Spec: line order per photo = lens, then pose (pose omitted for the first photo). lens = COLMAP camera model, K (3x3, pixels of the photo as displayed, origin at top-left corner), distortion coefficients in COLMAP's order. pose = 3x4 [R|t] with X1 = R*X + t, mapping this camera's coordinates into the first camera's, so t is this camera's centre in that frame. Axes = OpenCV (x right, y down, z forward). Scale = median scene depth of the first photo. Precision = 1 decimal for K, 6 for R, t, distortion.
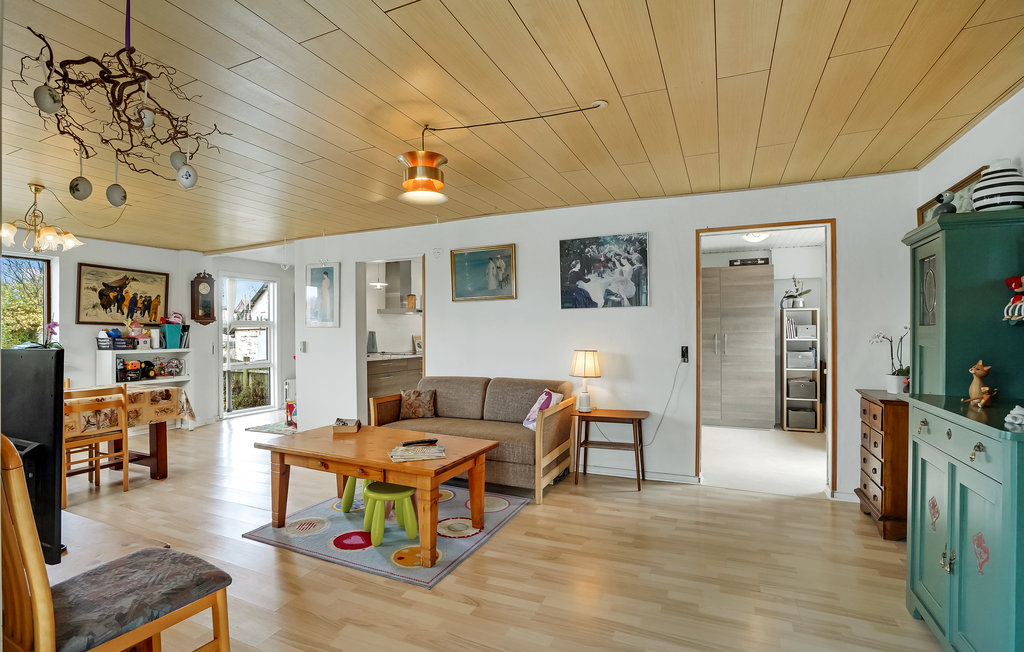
lens RADIAL K [[473.4, 0, 514.5], [0, 473.4, 331.4], [0, 0, 1]] dist [-0.025867, 0.000629]
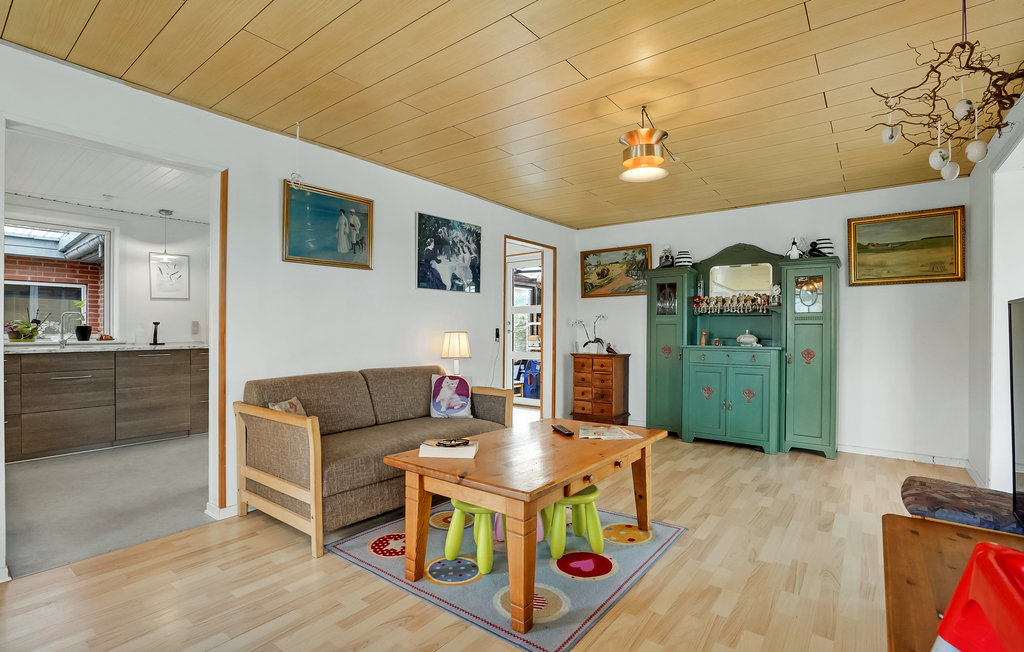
lens RADIAL K [[473.4, 0, 514.5], [0, 473.4, 331.4], [0, 0, 1]] dist [-0.025867, 0.000629]
pose [[0.241395, -0.002882, 0.970423, -0.766817], [-0.000841, 0.999995, 0.003179, 0.033972], [-0.970427, -0.001584, 0.241391, 0.623841]]
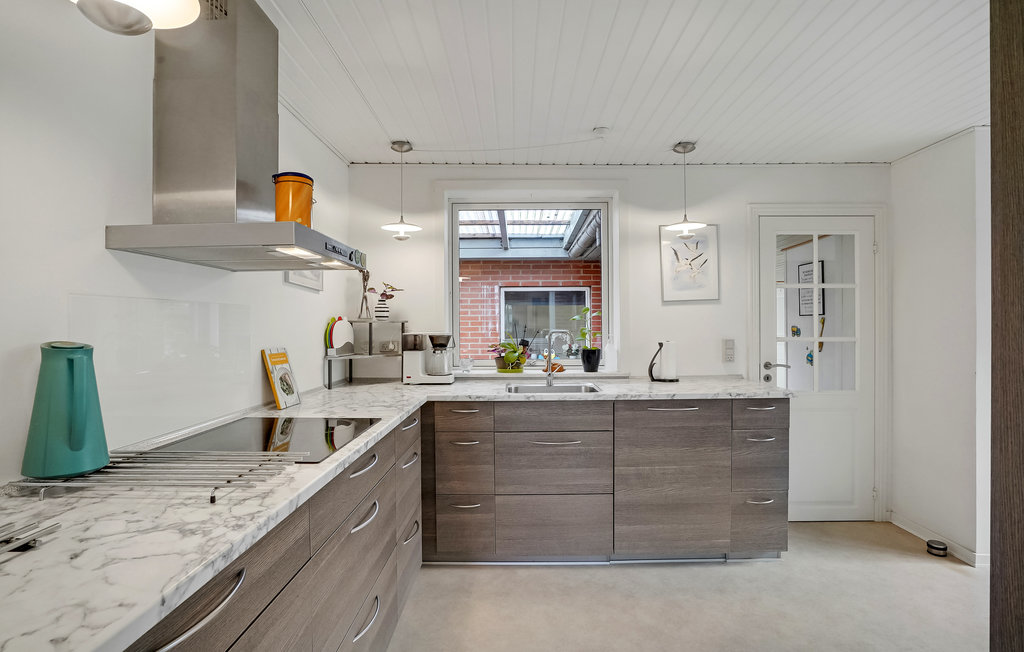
lens RADIAL K [[512.2, 0, 512.0], [0, 512.2, 326.0], [0, 0, 1]] dist [0.000585, 0.000164]
pose [[0.918751, -0.008222, 0.394751, -0.553288], [0.008356, 0.999964, 0.001379, 0.009866], [-0.394748, 0.002032, 0.918787, 0.915186]]
